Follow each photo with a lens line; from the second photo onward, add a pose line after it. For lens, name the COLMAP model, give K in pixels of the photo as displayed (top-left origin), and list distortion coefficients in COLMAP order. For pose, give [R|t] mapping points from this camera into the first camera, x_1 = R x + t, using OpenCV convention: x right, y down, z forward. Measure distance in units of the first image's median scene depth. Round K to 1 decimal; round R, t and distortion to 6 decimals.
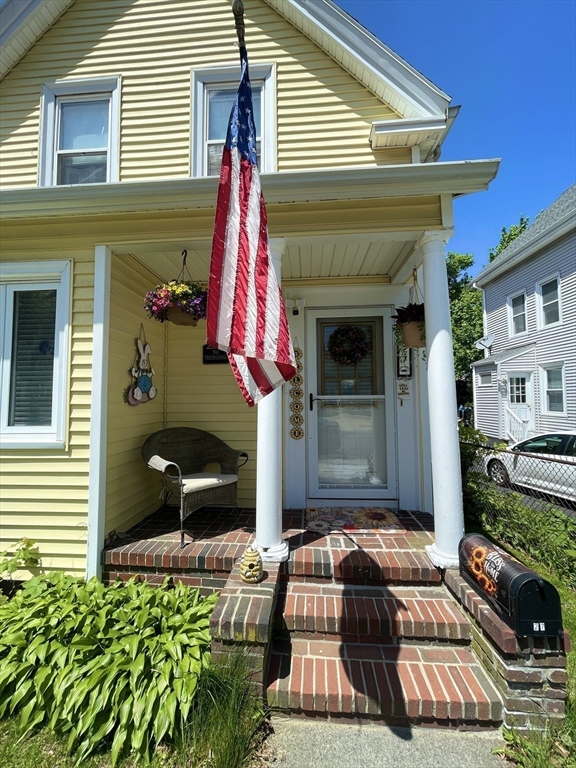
lens RADIAL K [[308.4, 0, 285.7], [0, 308.4, 382.6], [0, 0, 1]] dist [-0.001081, -0.000602]
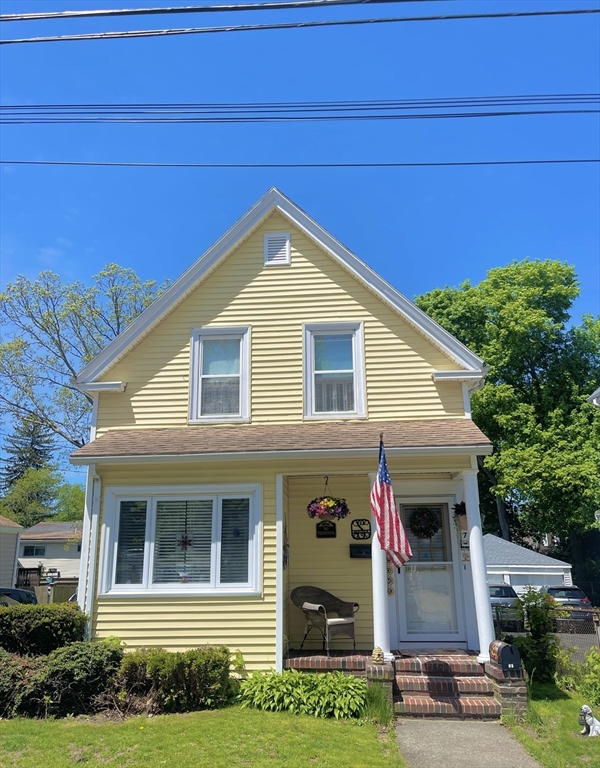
lens RADIAL K [[644.5, 0, 296.3], [0, 644.5, 386.9], [0, 0, 1]] dist [0.025982, 0.006533]
pose [[0.999991, -0.001072, 0.004091, -0.530773], [0.001979, 0.973506, -0.228651, -0.093743], [-0.003738, 0.228657, 0.973500, -2.740100]]
